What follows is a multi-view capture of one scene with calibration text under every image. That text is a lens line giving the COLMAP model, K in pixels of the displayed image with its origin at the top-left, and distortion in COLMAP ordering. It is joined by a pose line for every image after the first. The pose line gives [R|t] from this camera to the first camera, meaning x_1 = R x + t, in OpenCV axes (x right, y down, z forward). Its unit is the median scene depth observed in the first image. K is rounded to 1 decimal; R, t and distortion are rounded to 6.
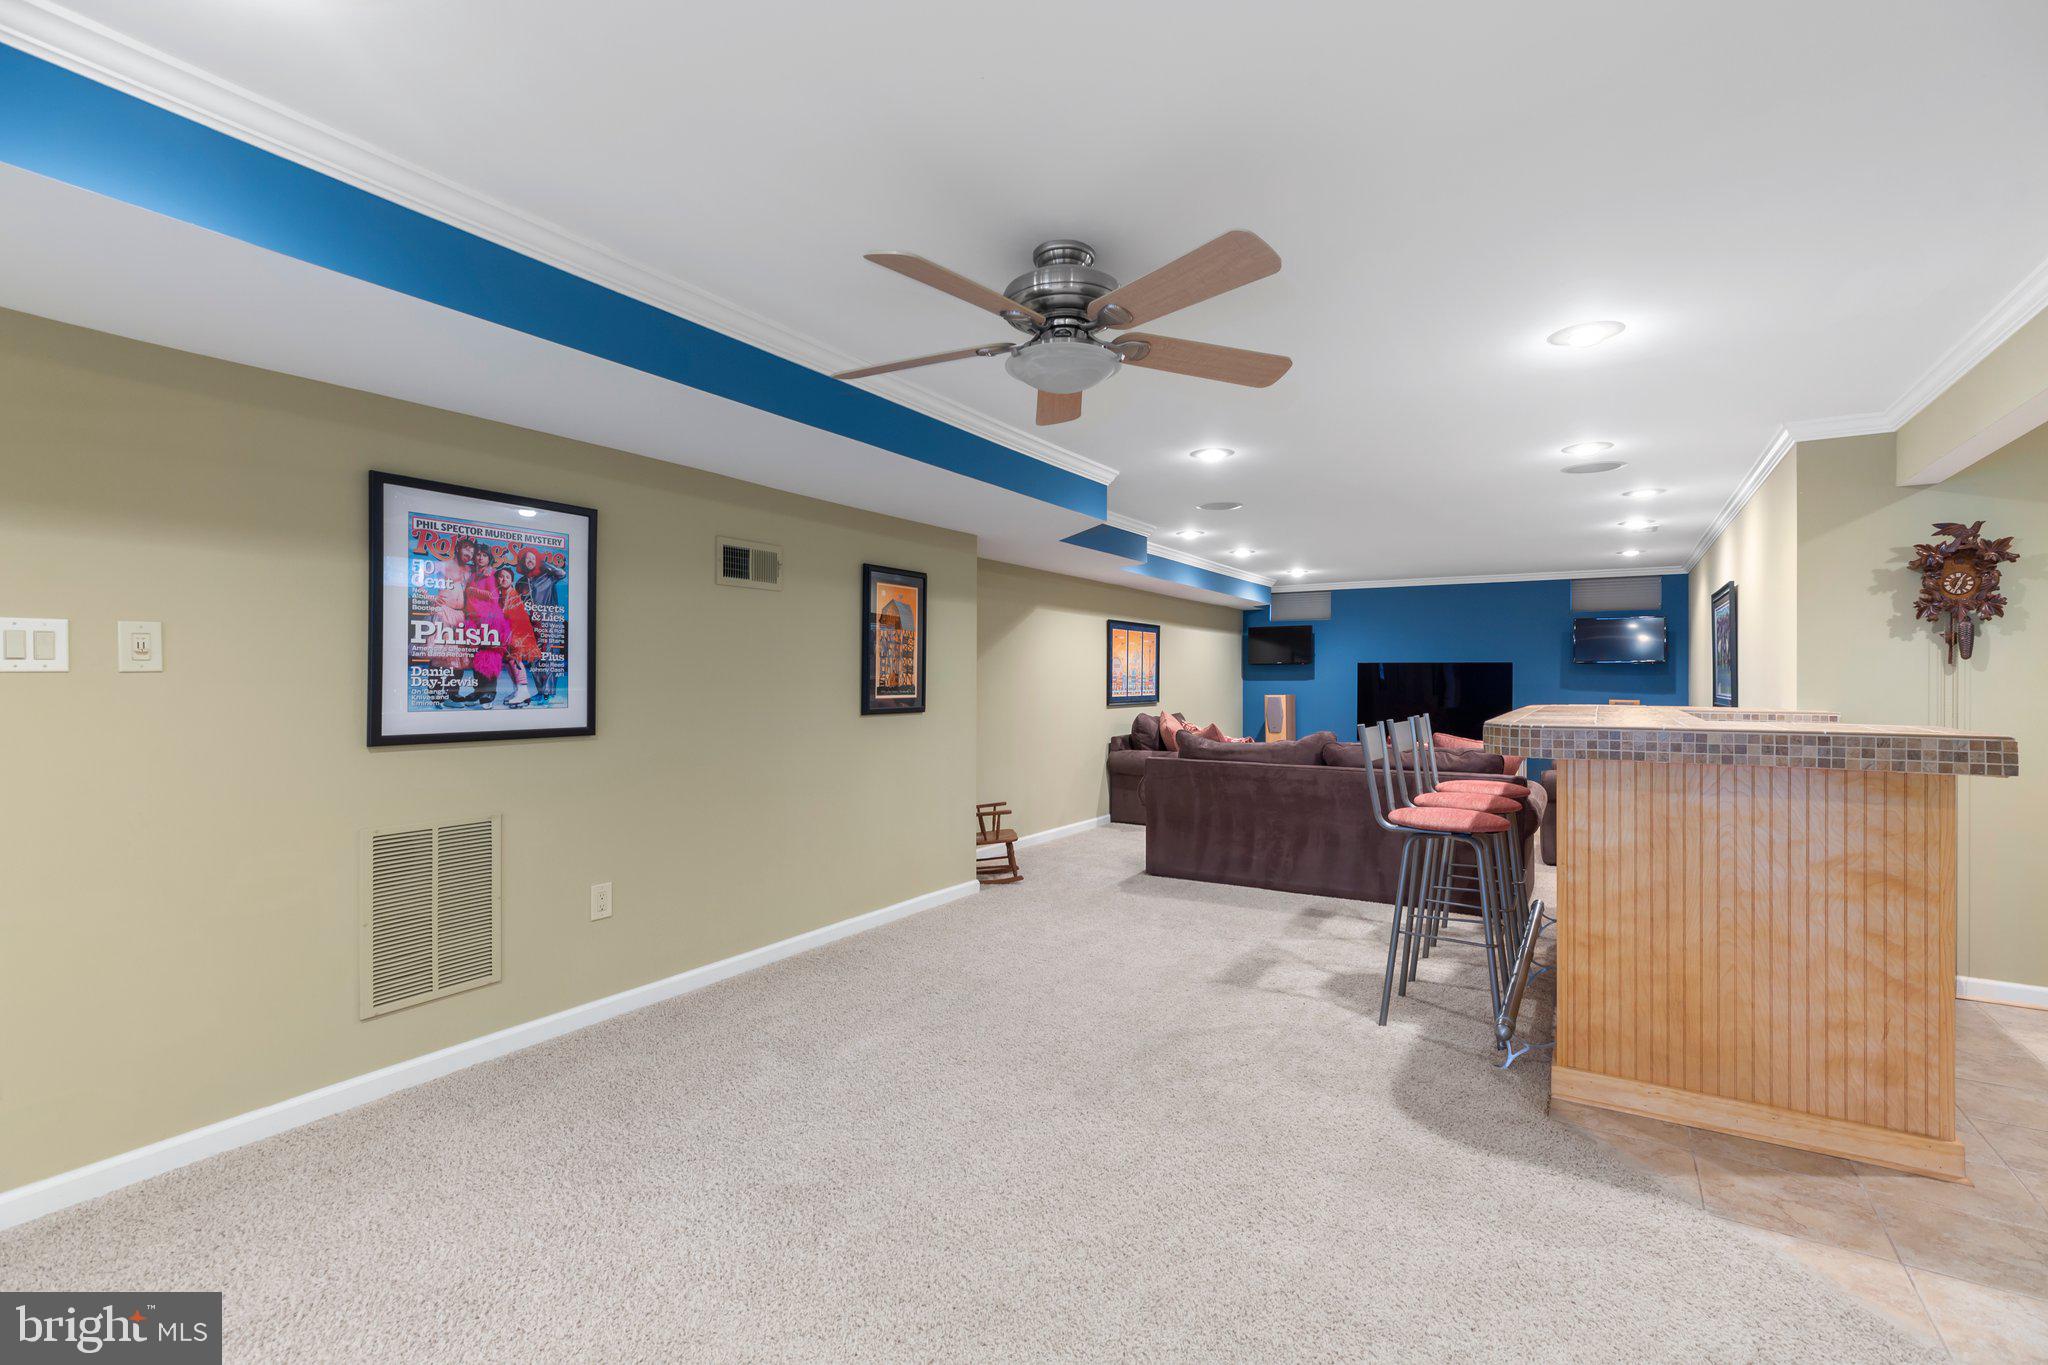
lens RADIAL K [[922.3, 0, 1024.0], [0, 922.3, 682.5], [0, 0, 1]] dist [-0.000419, -0.000097]
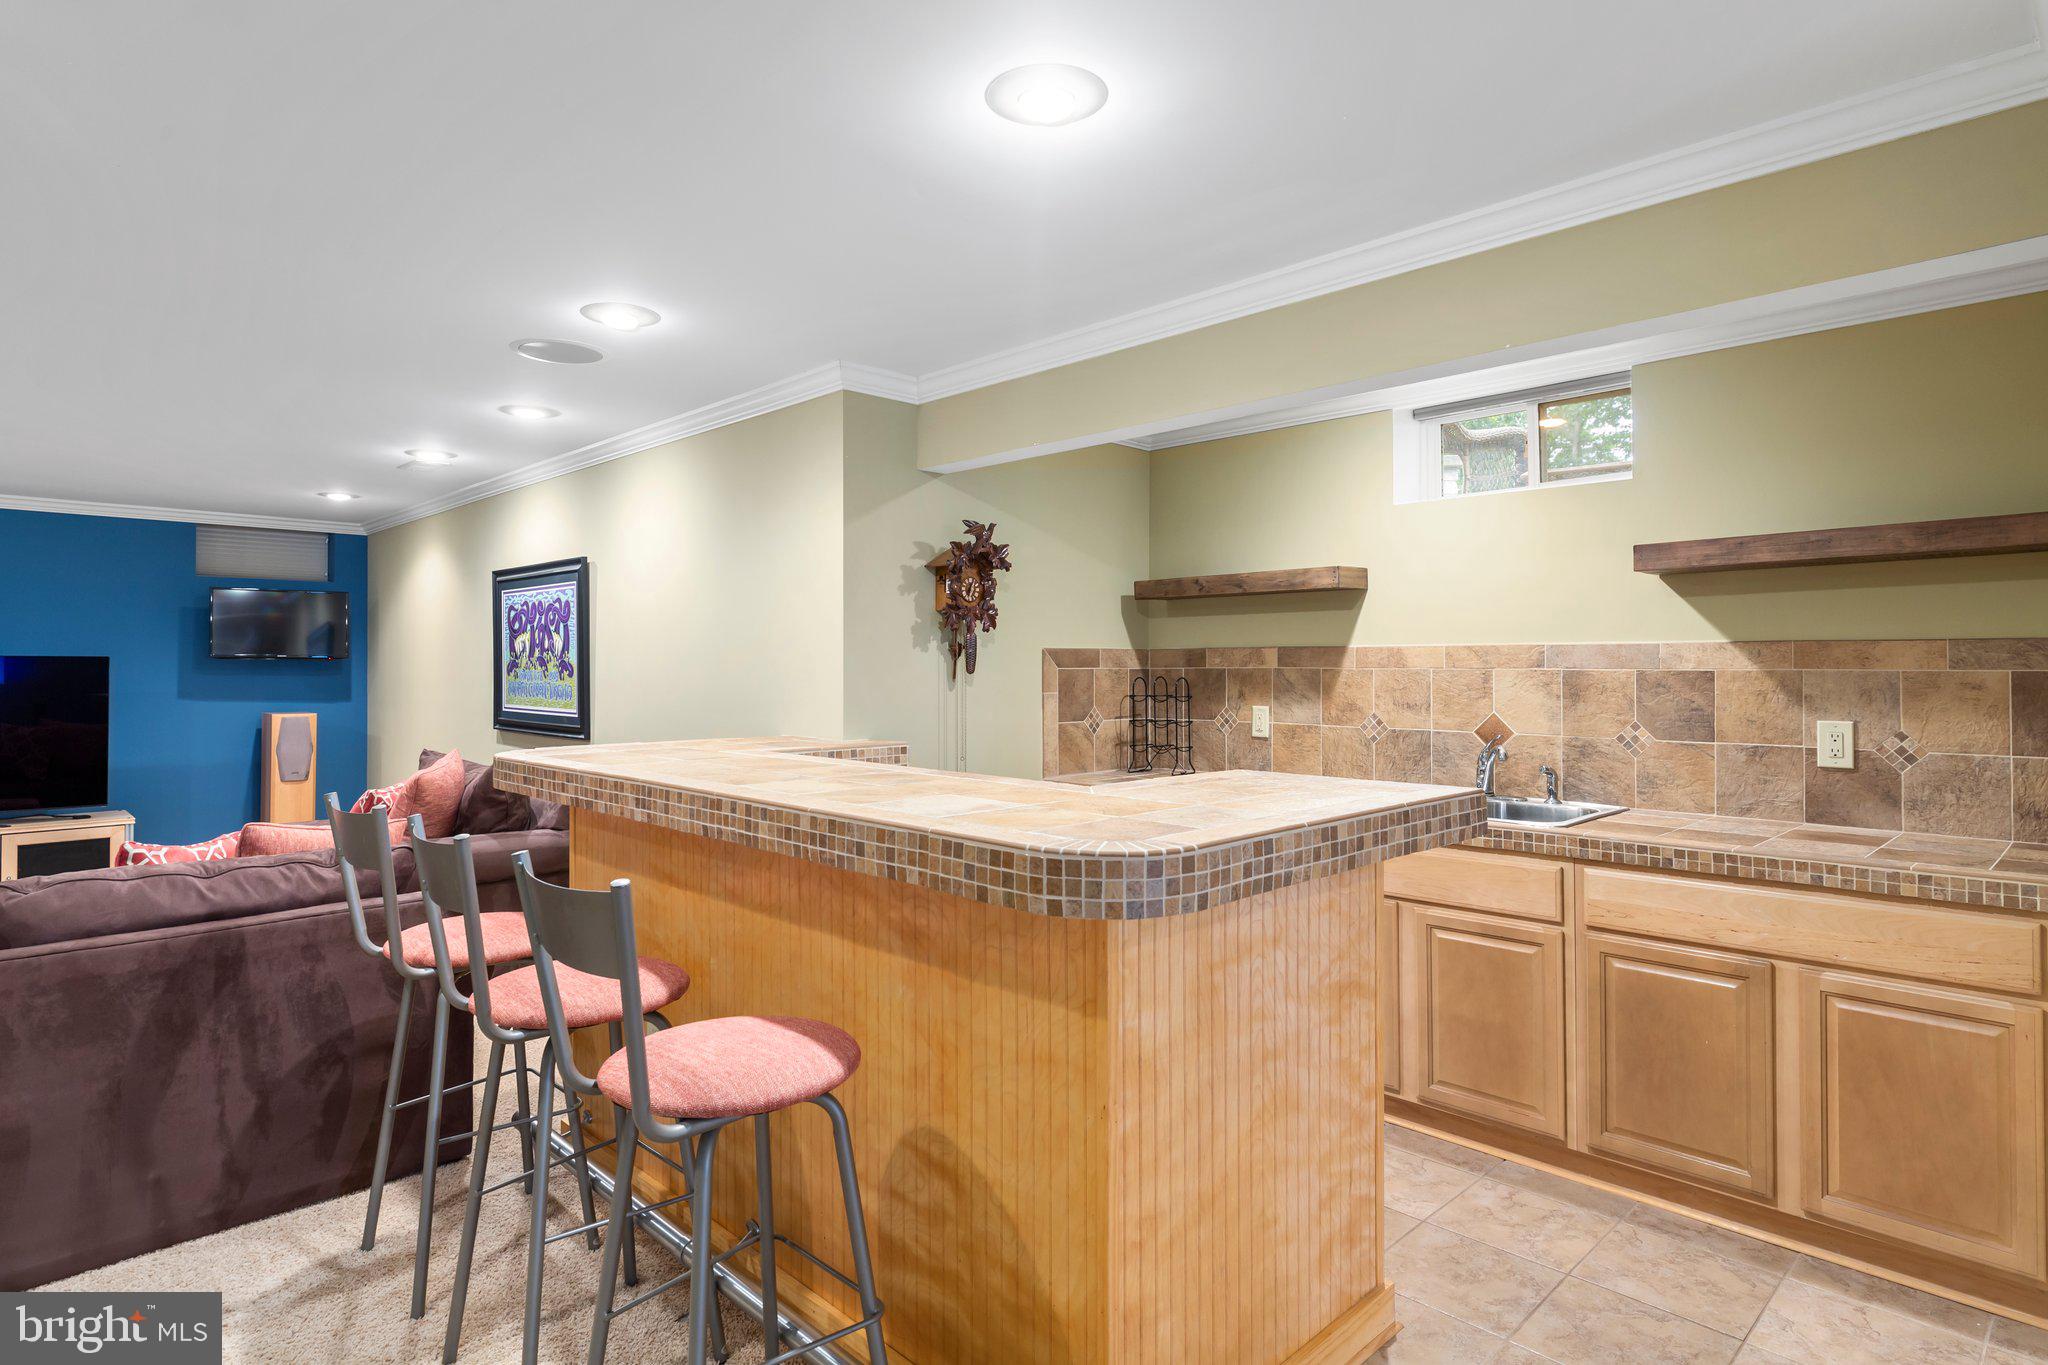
lens RADIAL K [[1108.0, 0, 1024.0], [0, 1108.0, 682.5], [0, 0, 1]] dist [0.018150, -0.001809]
pose [[0.238822, -0.018710, 0.970883, -0.015026], [0.007122, 0.999821, 0.017516, -0.036315], [-0.971037, 0.002731, 0.238913, 0.700153]]
